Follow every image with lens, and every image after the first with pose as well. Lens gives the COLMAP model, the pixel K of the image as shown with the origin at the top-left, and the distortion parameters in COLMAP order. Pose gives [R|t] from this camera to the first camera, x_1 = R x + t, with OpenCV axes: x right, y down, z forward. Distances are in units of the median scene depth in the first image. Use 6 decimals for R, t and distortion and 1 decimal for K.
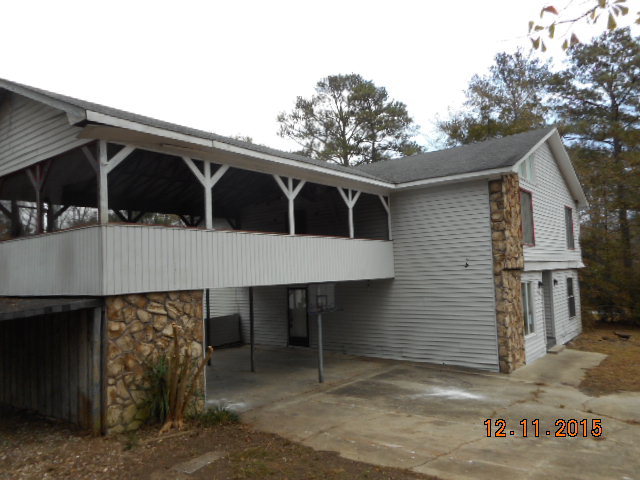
lens RADIAL K [[480.9, 0, 320.6], [0, 480.9, 242.1], [0, 0, 1]] dist [0.004992, 0.010421]
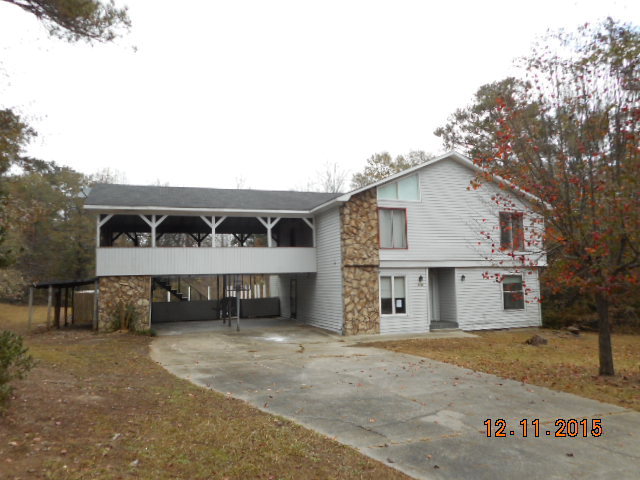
lens RADIAL K [[480.9, 0, 318.5], [0, 480.9, 237.7], [0, 0, 1]] dist [0.004992, 0.010421]
pose [[0.839740, -0.038495, -0.541622, 1.670160], [0.029909, 0.999249, -0.024648, 0.006277], [0.542164, 0.004499, 0.840261, -0.430403]]
